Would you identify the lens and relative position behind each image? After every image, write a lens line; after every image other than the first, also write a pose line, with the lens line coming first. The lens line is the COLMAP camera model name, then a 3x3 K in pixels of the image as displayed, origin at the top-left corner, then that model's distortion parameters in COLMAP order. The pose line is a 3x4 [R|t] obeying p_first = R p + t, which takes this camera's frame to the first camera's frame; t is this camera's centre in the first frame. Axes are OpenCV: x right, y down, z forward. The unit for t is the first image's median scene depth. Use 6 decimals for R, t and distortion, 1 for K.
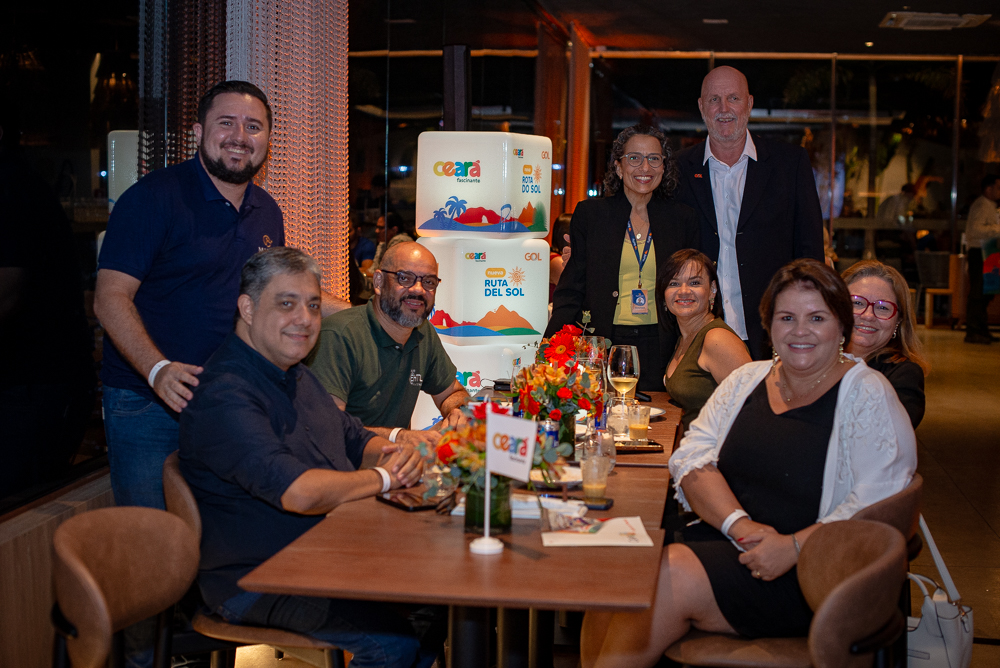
lens RADIAL K [[1378.4, 0, 499.3], [0, 1378.4, 331.7], [0, 0, 1]] dist [-0.103615, 0.000000]
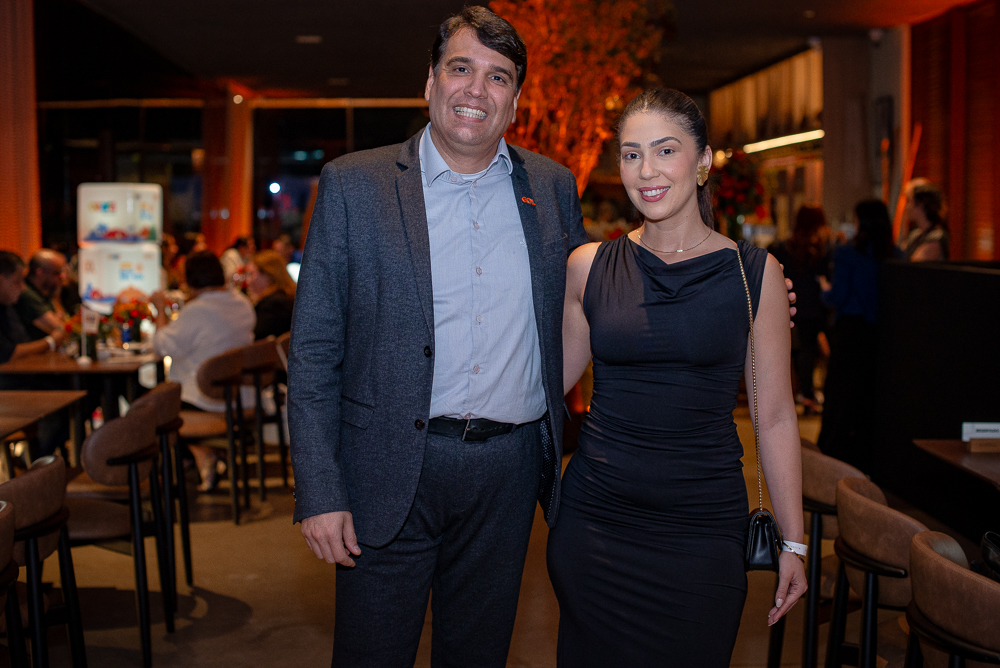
lens RADIAL K [[1378.4, 0, 494.1], [0, 1378.4, 327.0], [0, 0, 1]] dist [-0.103615, 0.000000]
pose [[0.981243, -0.047570, 0.186811, 0.123287], [0.050646, 0.998648, -0.011727, 0.075539], [-0.186001, 0.020969, 0.982326, -0.753859]]
